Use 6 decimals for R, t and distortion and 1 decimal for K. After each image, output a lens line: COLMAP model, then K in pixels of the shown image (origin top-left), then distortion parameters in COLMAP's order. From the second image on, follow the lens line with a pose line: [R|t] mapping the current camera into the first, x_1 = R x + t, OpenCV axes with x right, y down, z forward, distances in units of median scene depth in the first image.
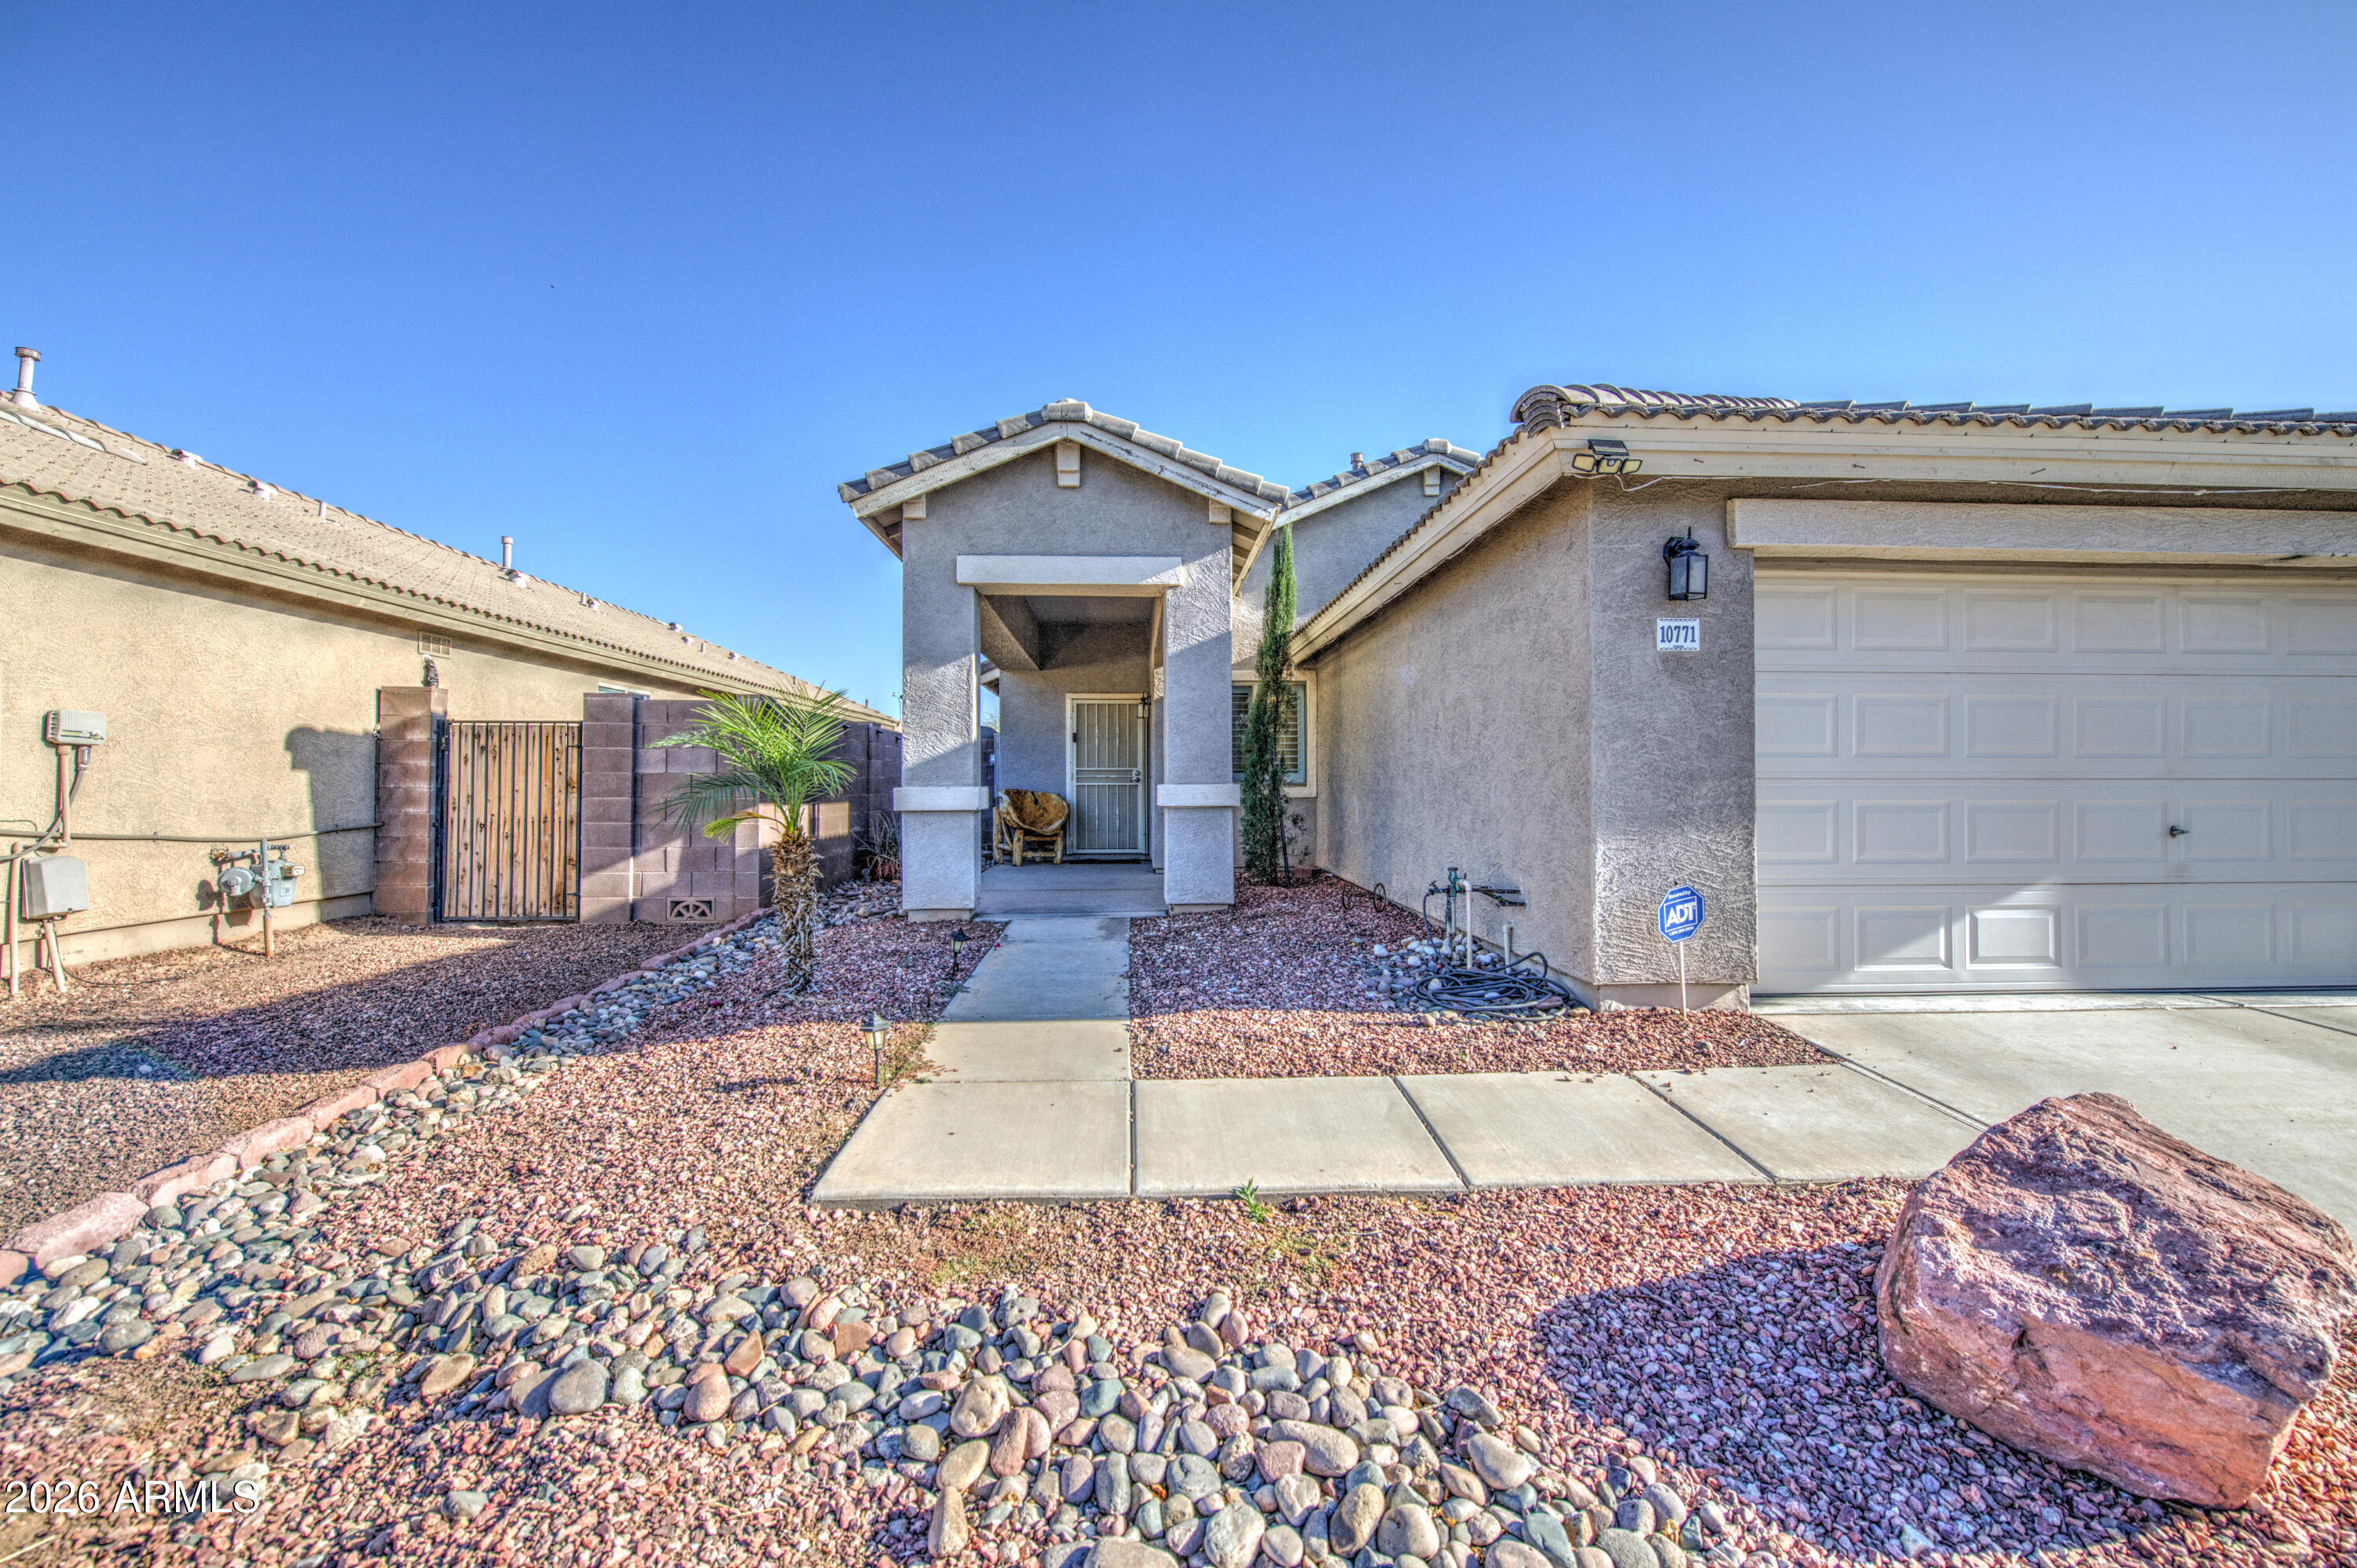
lens RADIAL K [[978.6, 0, 1203.3], [0, 978.6, 765.9], [0, 0, 1]] dist [-0.004515, -0.000378]
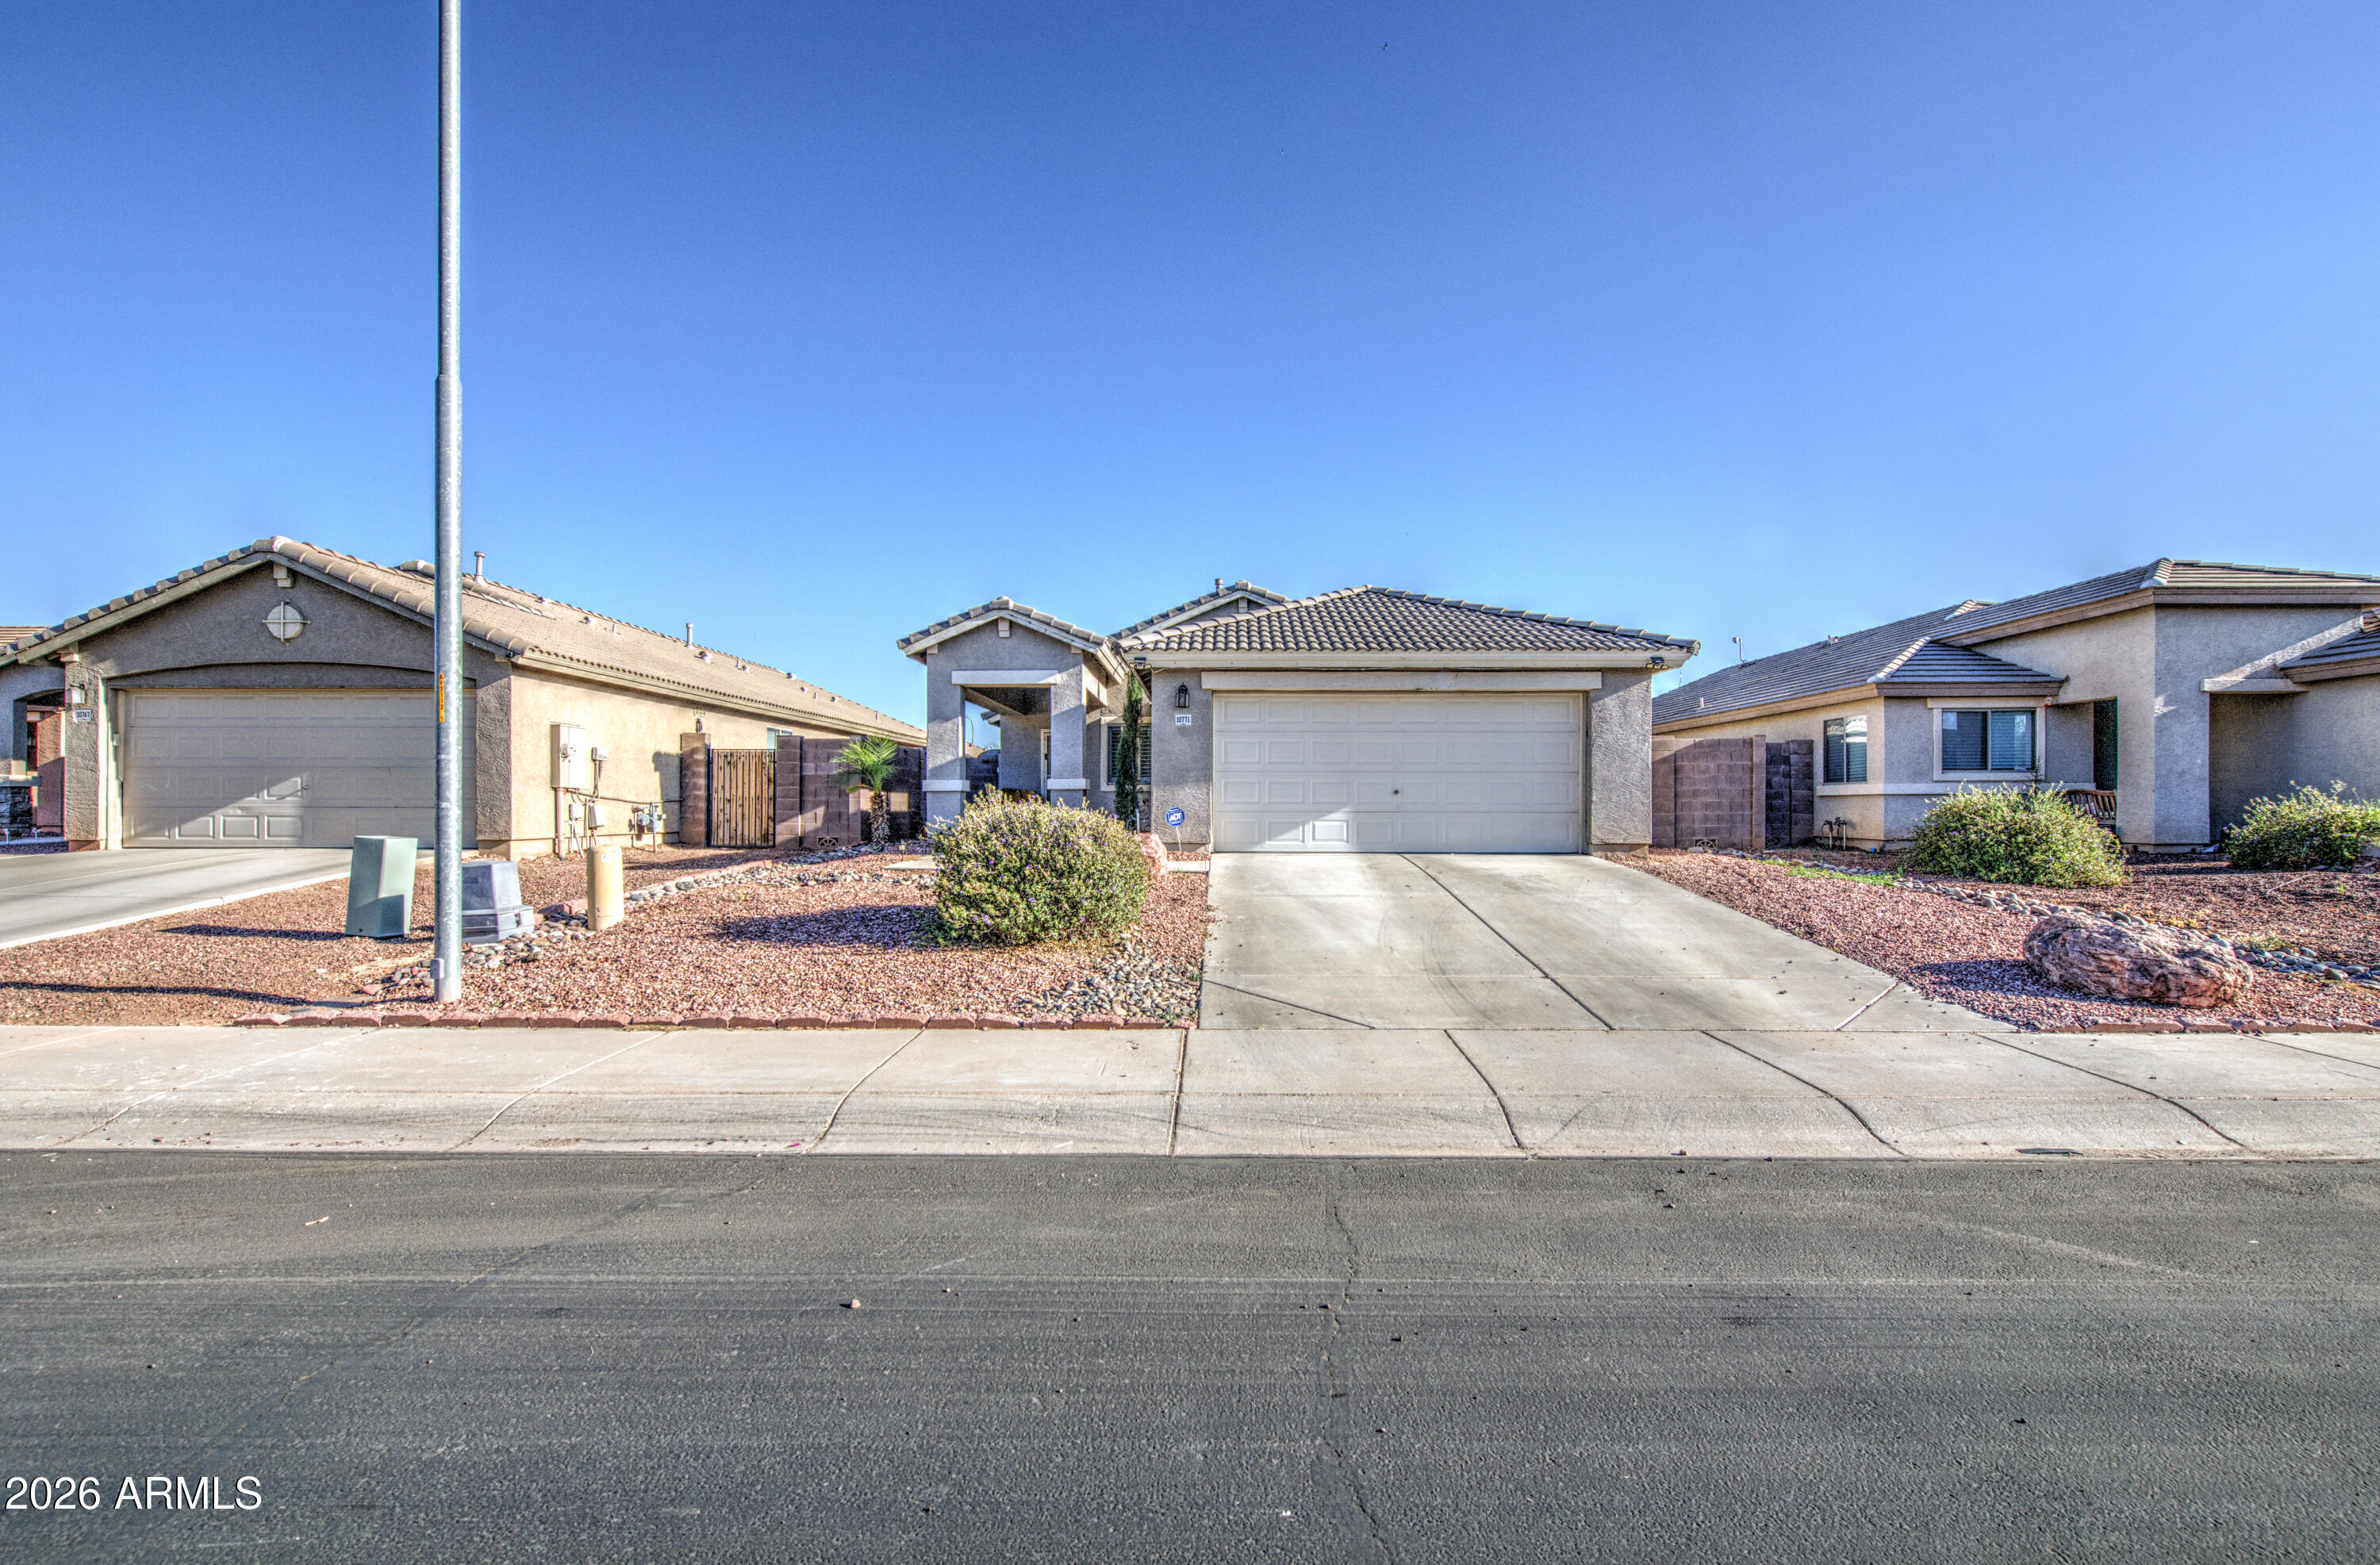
lens RADIAL K [[988.1, 0, 1190.1], [0, 988.1, 784.5], [0, 0, 1]] dist [-0.004515, -0.000378]
pose [[0.997112, -0.000891, -0.075935, 0.421315], [0.001163, 0.999993, 0.003538, 0.024576], [0.075931, -0.003616, 0.997107, -1.086234]]
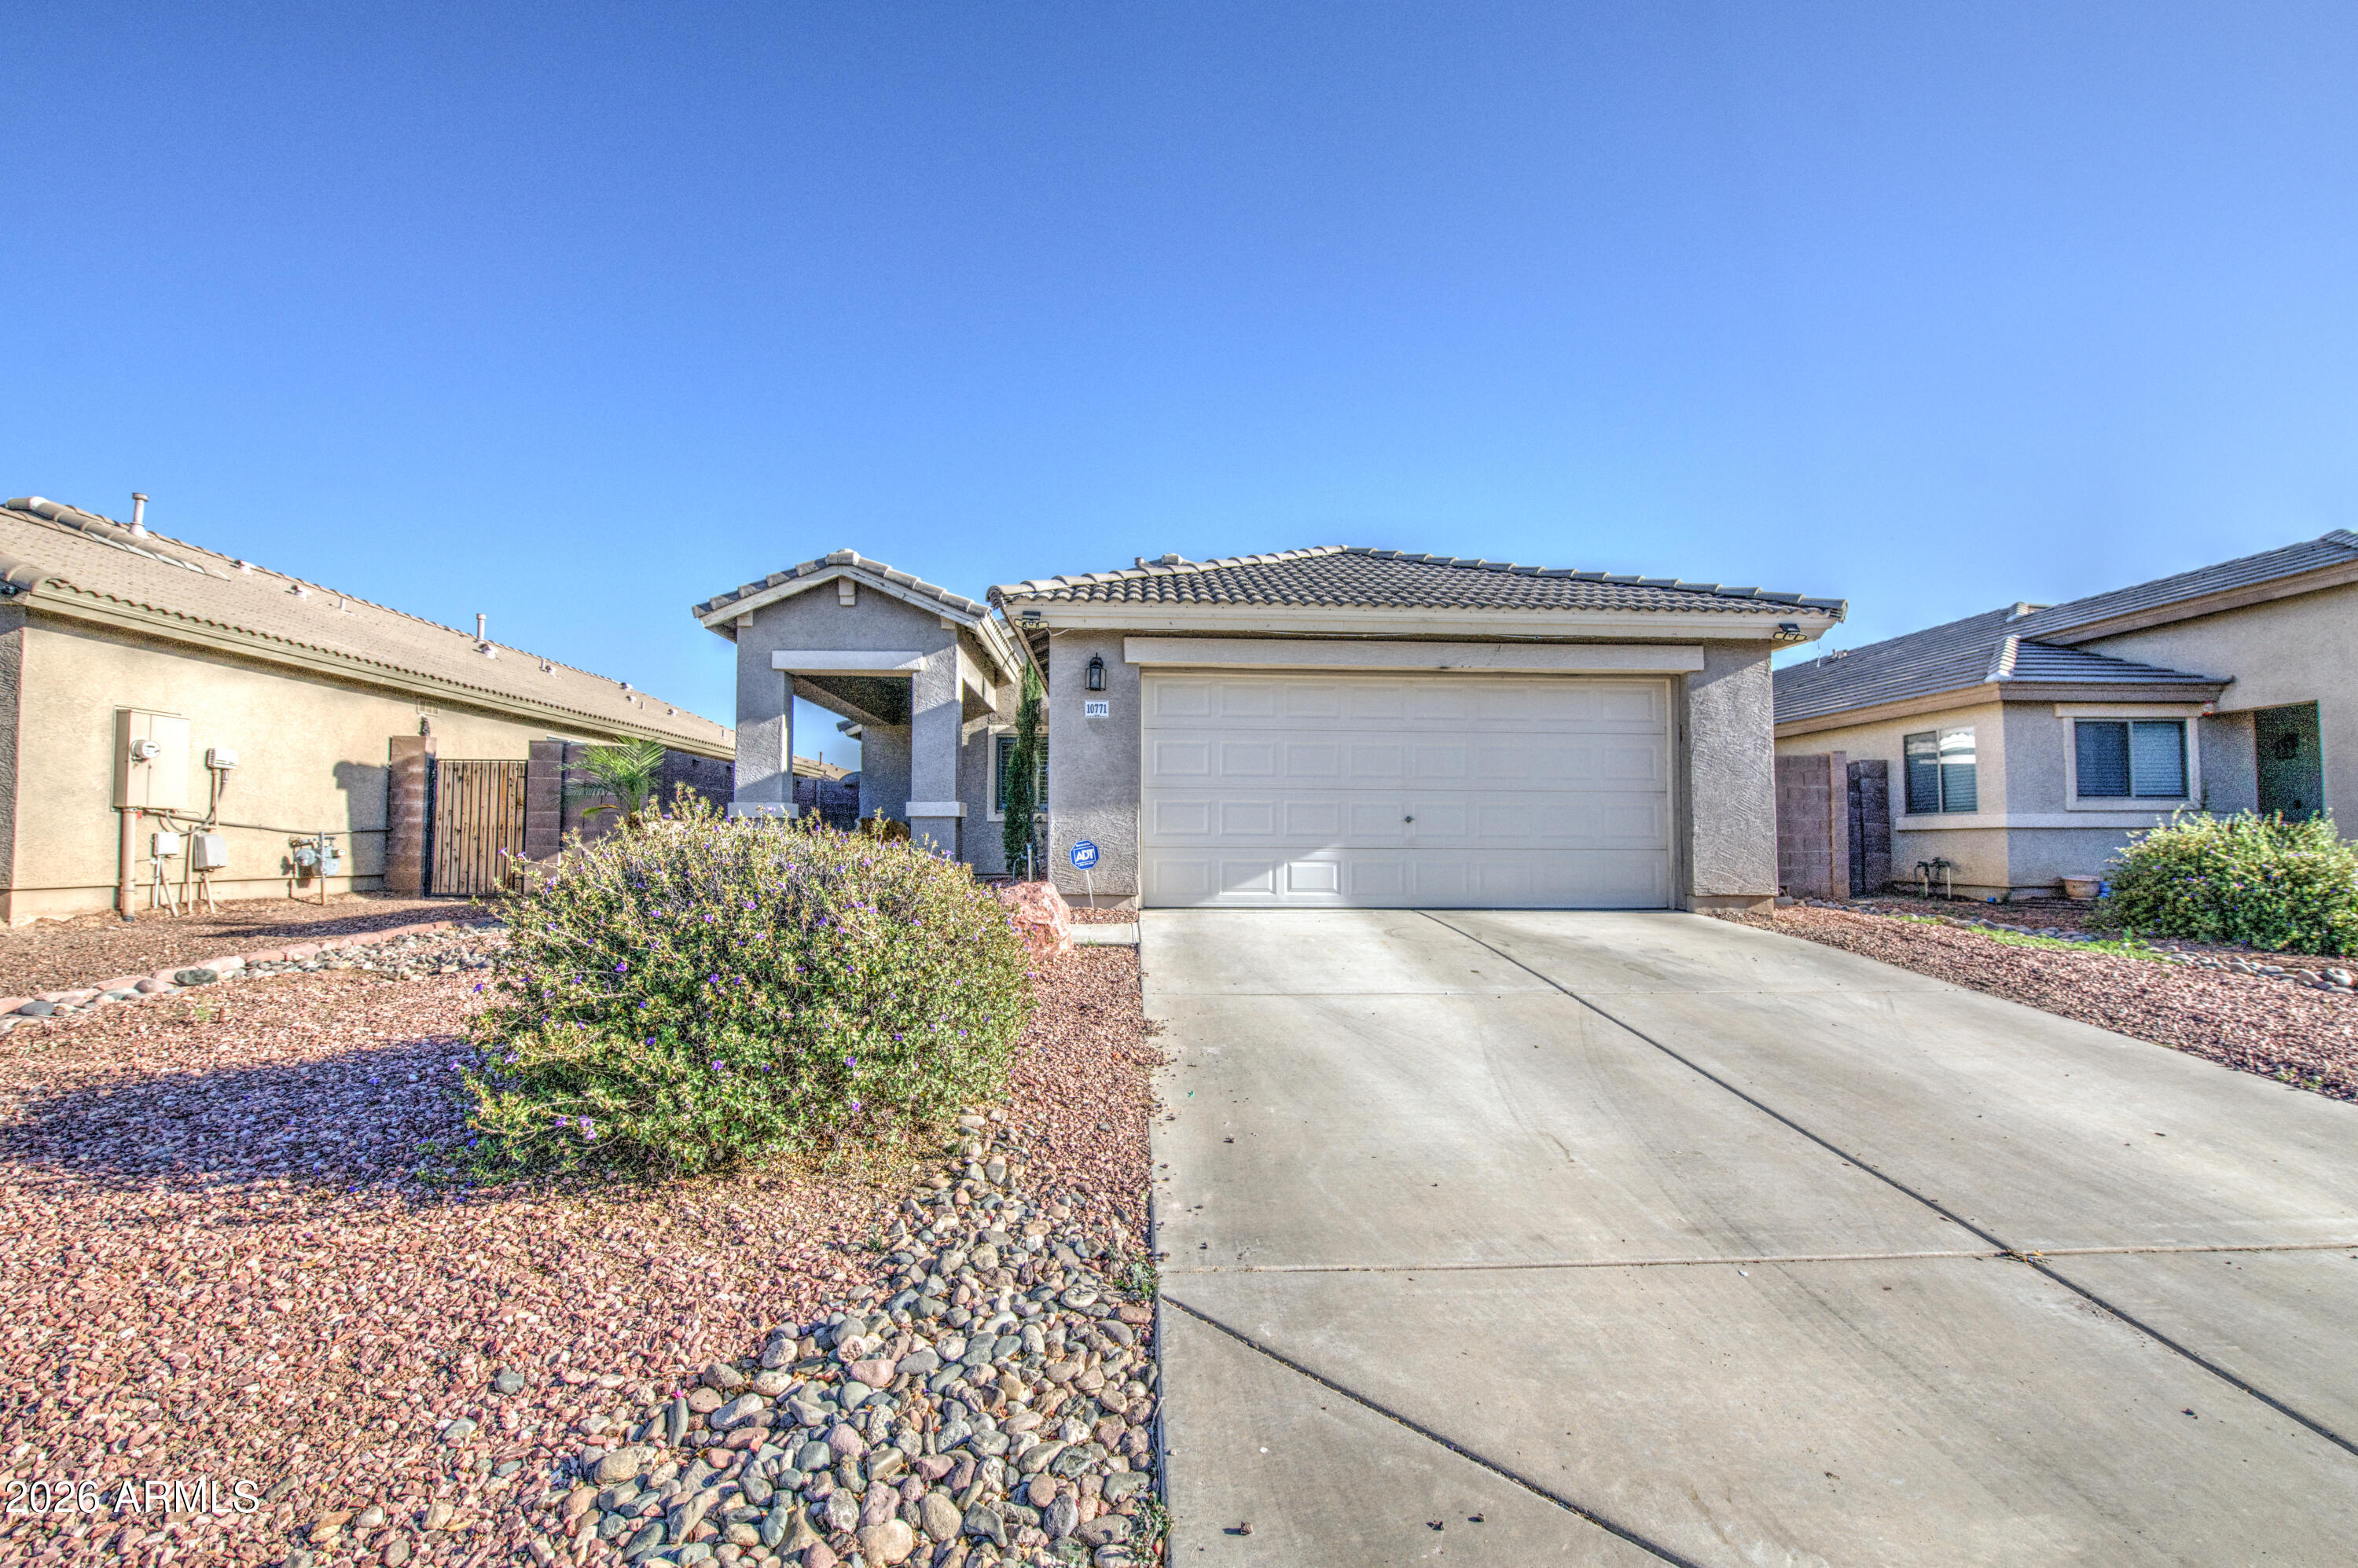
lens RADIAL K [[979.0, 0, 1165.9], [0, 979.0, 799.3], [0, 0, 1]] dist [-0.004515, -0.000378]
pose [[0.999975, 0.003153, -0.006298, 0.367014], [-0.003285, 0.999774, -0.020986, 0.045694], [0.006230, 0.021007, 0.999760, -0.508896]]
